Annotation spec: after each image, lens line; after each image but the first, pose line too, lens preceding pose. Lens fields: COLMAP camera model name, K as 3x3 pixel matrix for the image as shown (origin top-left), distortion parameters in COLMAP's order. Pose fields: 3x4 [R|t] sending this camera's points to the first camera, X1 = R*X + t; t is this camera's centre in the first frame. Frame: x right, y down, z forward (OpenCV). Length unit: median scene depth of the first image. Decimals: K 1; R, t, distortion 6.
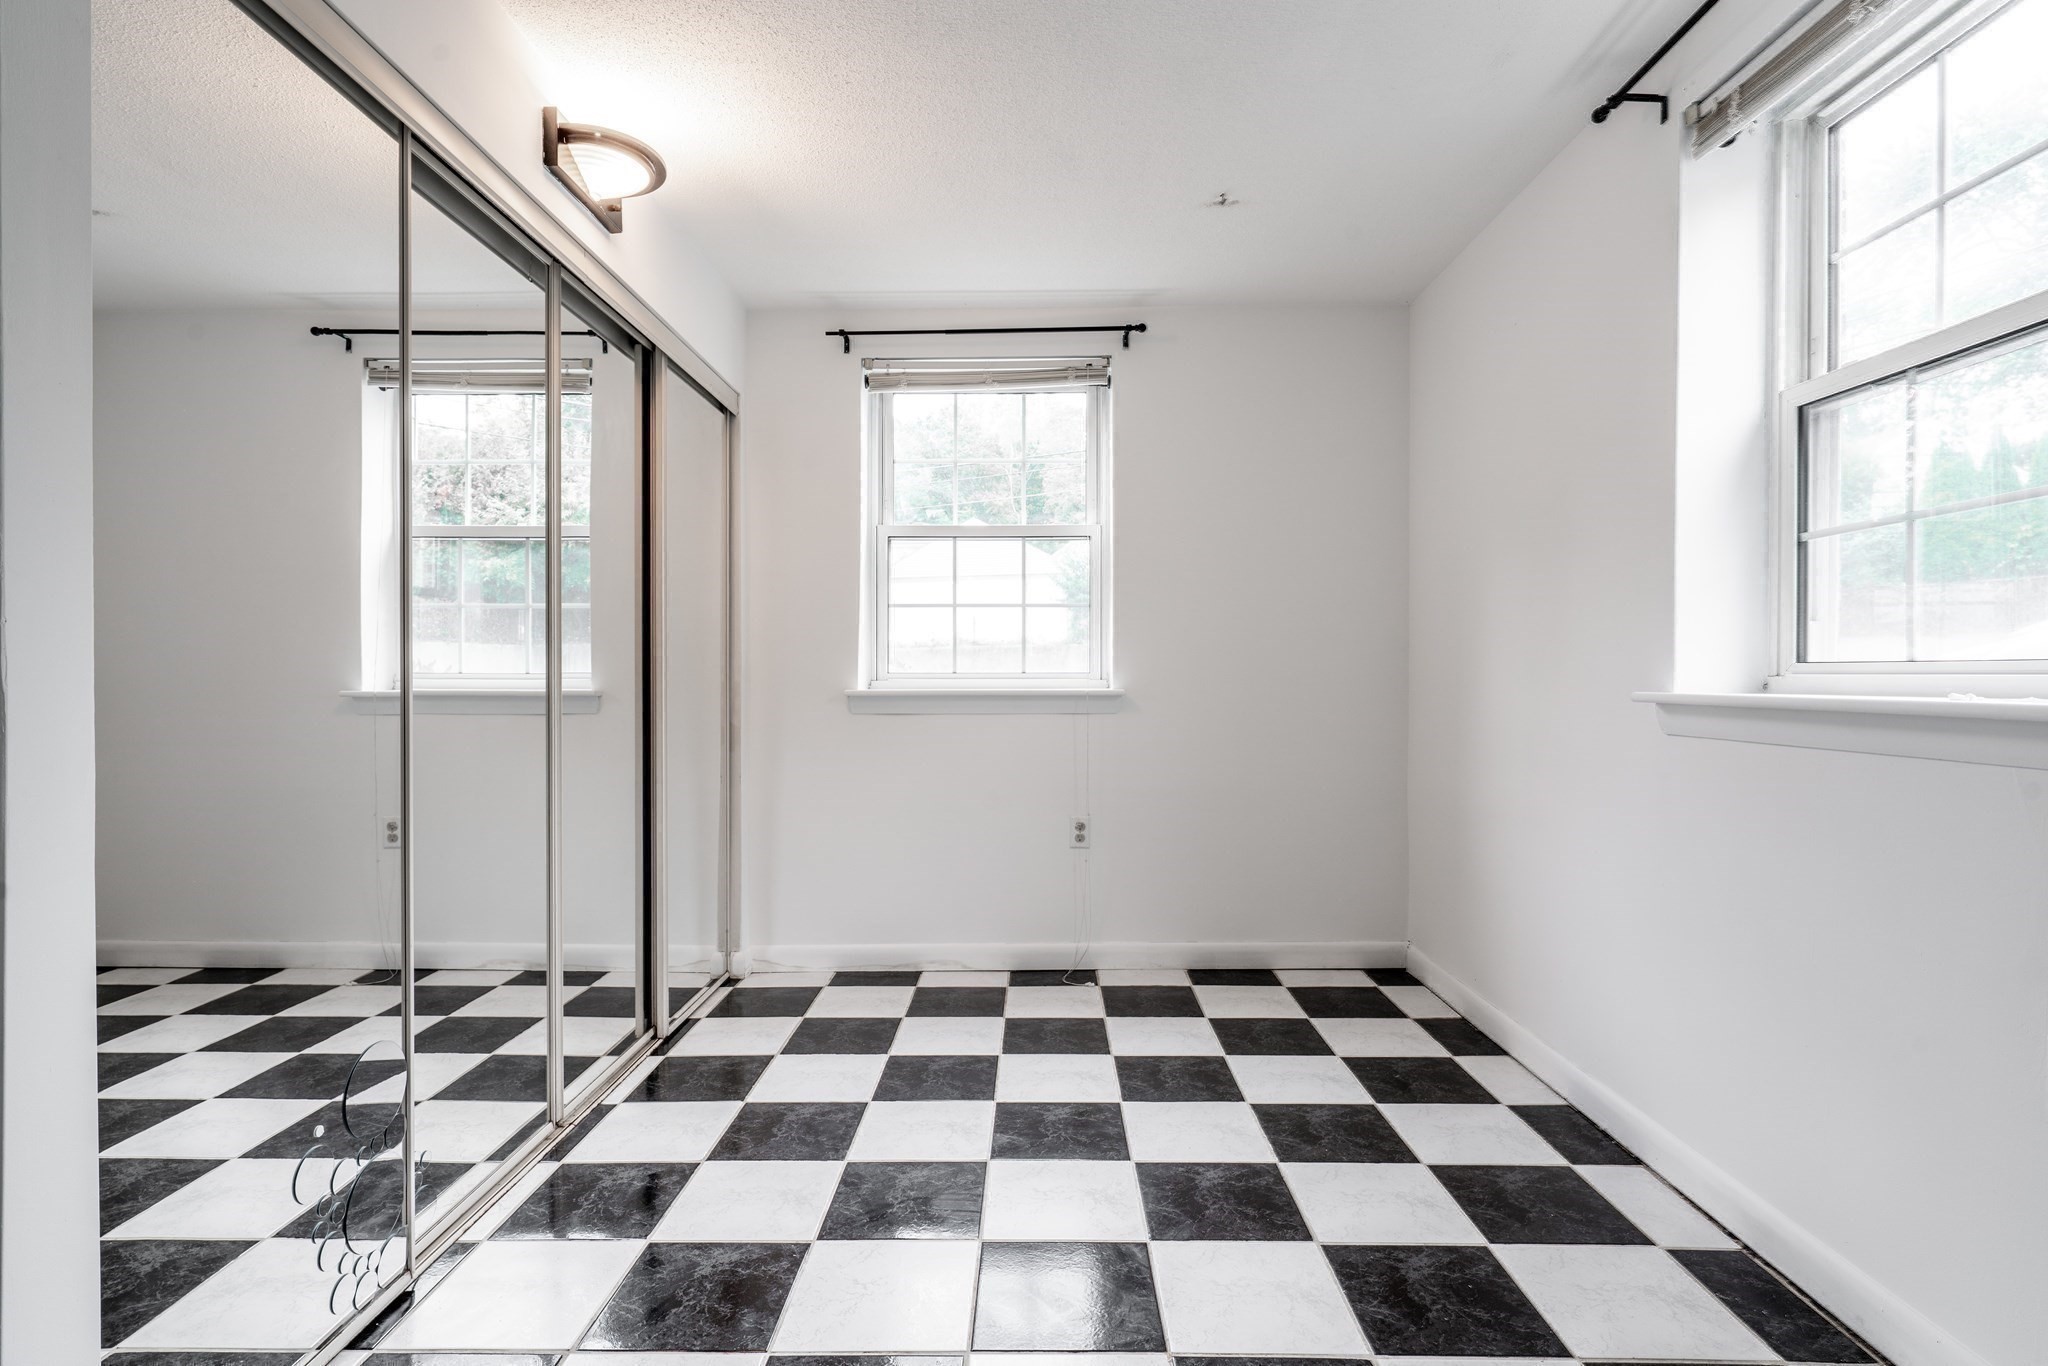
lens RADIAL K [[1042.5, 0, 1026.2], [0, 1042.5, 691.4], [0, 0, 1]] dist [0.004718, -0.001986]
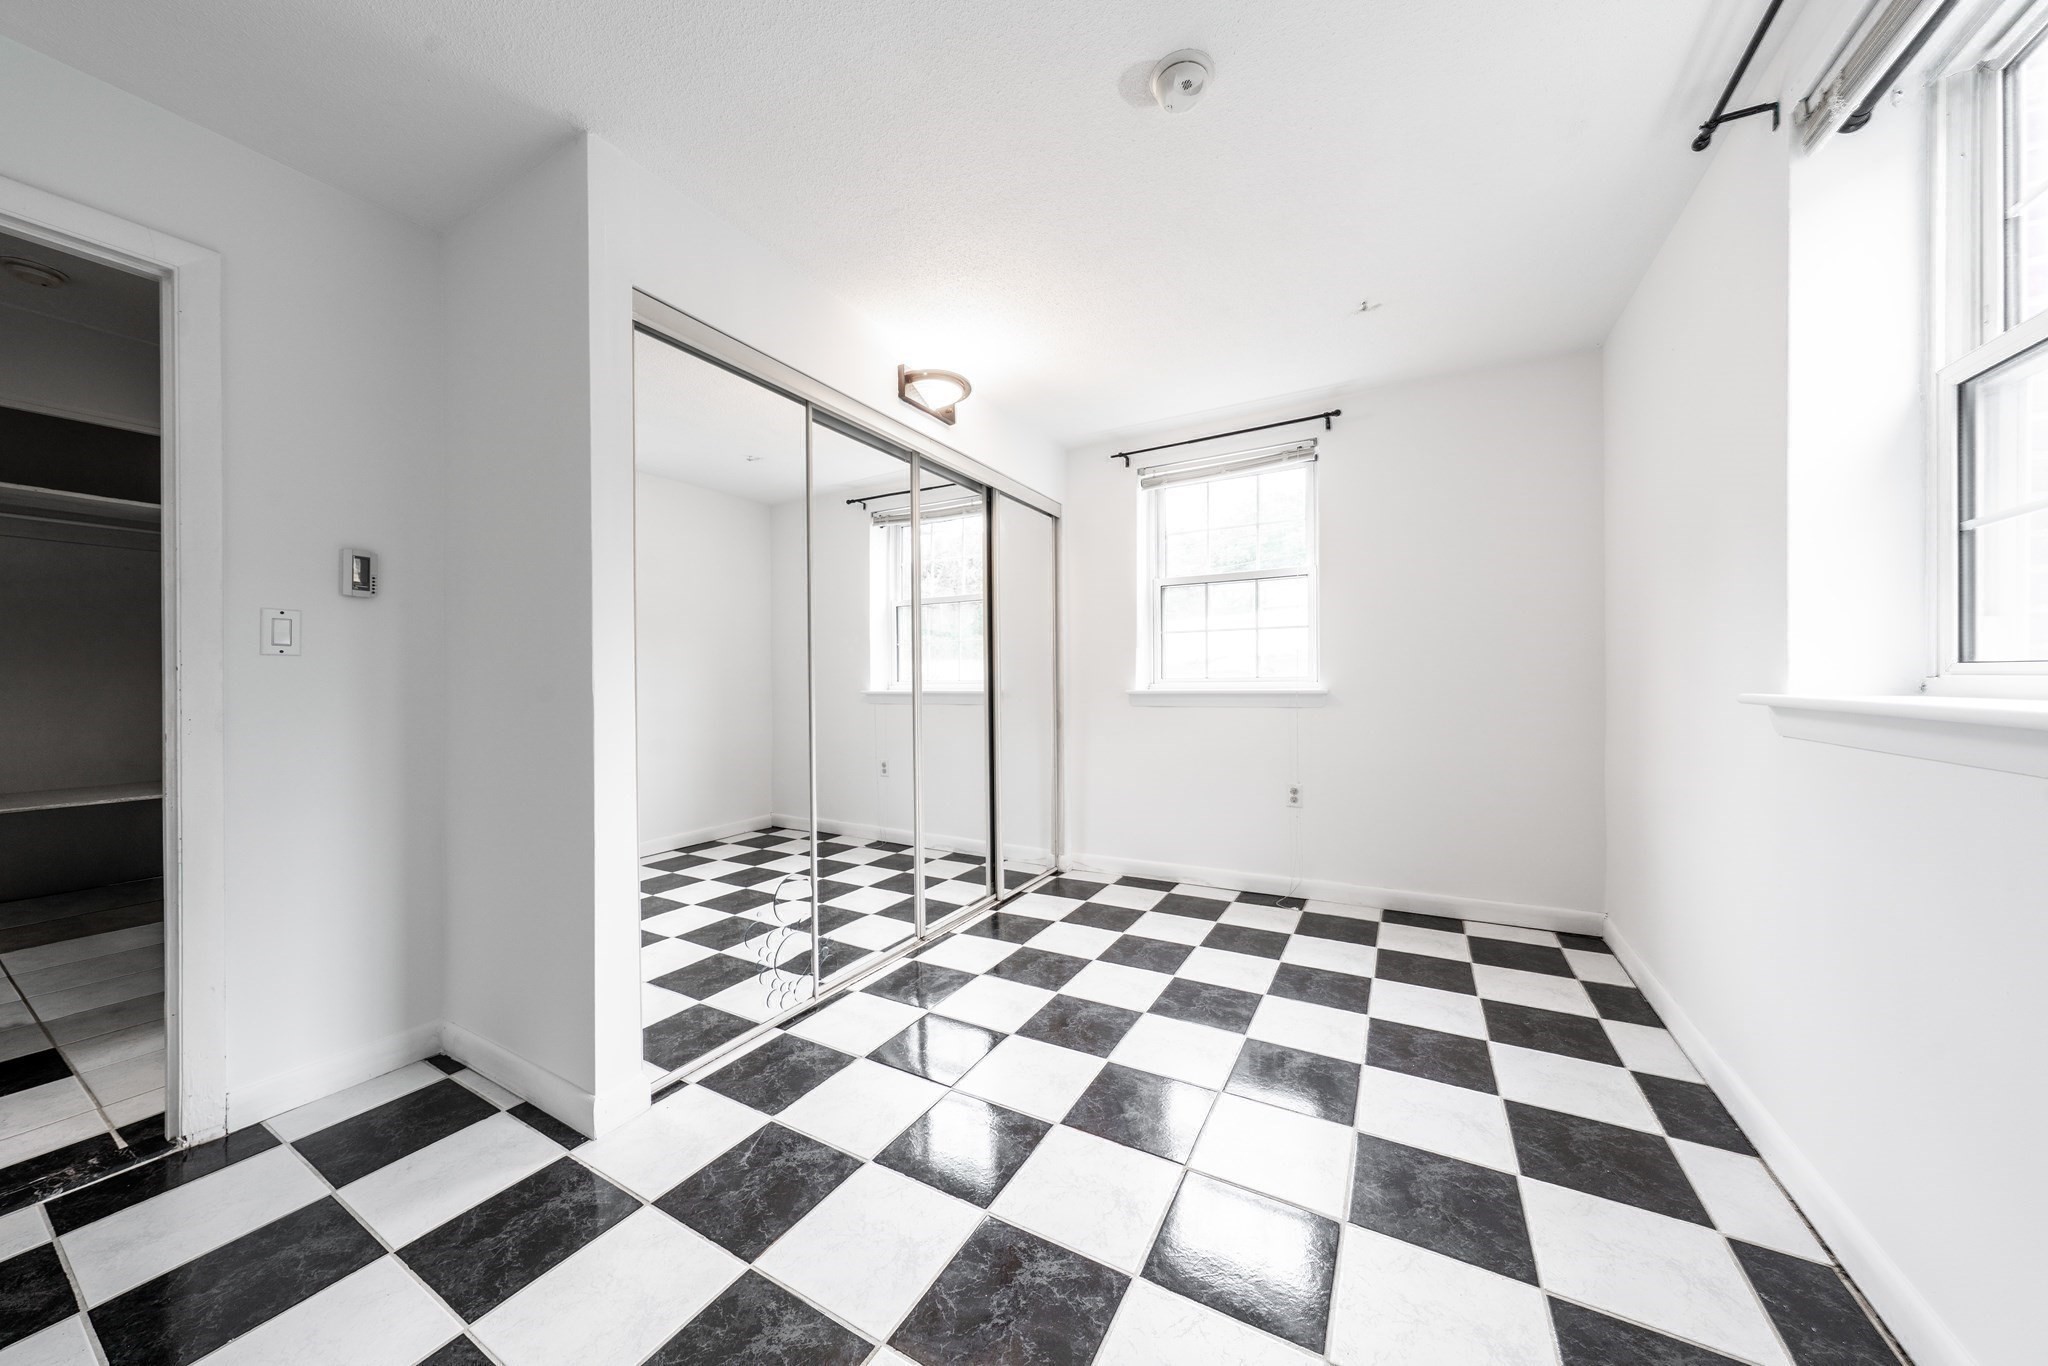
lens RADIAL K [[684.3, 0, 956.9], [0, 684.3, 689.9], [0, 0, 1]] dist [-0.005150, 0.000987]
pose [[0.869967, -0.002615, -0.493103, 0.154694], [0.002806, 0.999996, -0.000352, -0.003114], [0.493102, -0.001078, 0.869971, 0.024819]]
